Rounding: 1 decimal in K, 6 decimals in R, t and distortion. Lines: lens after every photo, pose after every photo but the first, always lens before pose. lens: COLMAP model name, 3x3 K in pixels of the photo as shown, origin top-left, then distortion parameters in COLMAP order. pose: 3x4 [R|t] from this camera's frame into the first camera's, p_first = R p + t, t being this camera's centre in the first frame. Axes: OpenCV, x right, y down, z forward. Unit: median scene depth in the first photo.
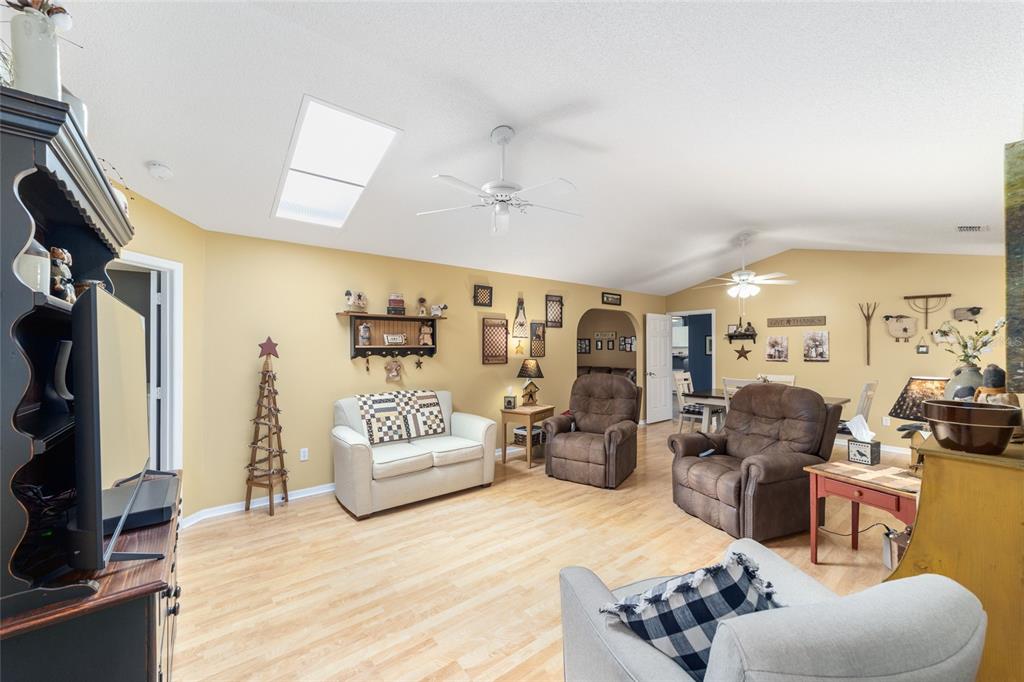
lens RADIAL K [[394.7, 0, 506.6], [0, 394.7, 346.5], [0, 0, 1]] dist [-0.012700, 0.006183]
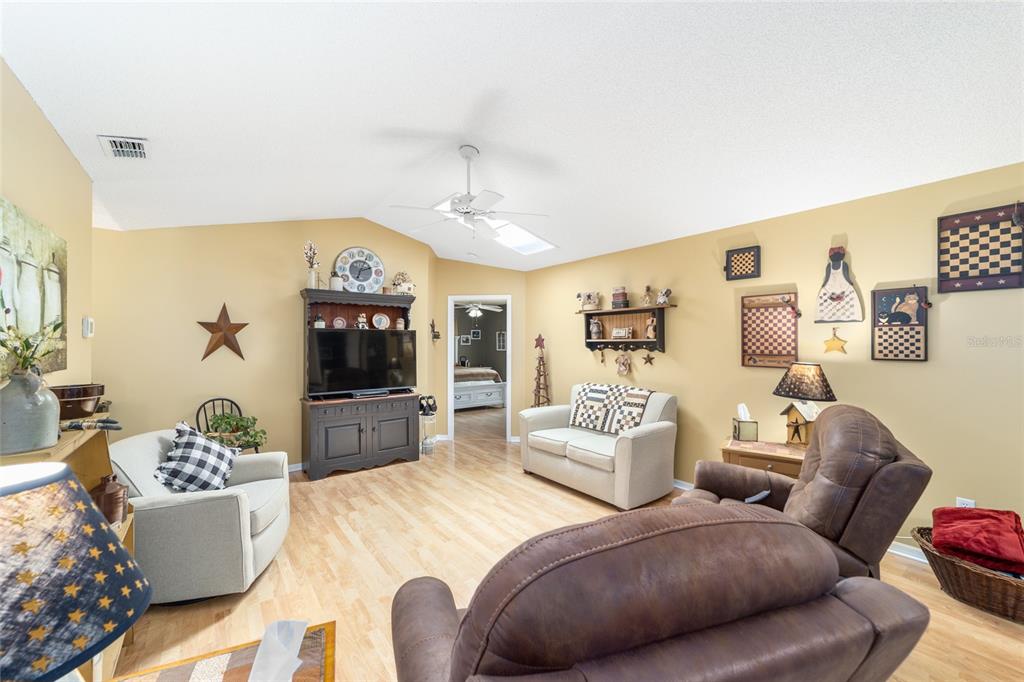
lens RADIAL K [[394.7, 0, 506.5], [0, 394.7, 340.5], [0, 0, 1]] dist [-0.012700, 0.006183]
pose [[-0.012329, 0.000464, -0.999924, 0.709296], [0.007100, 0.999975, 0.000376, -0.001843], [0.999899, -0.007095, -0.012331, 0.713538]]
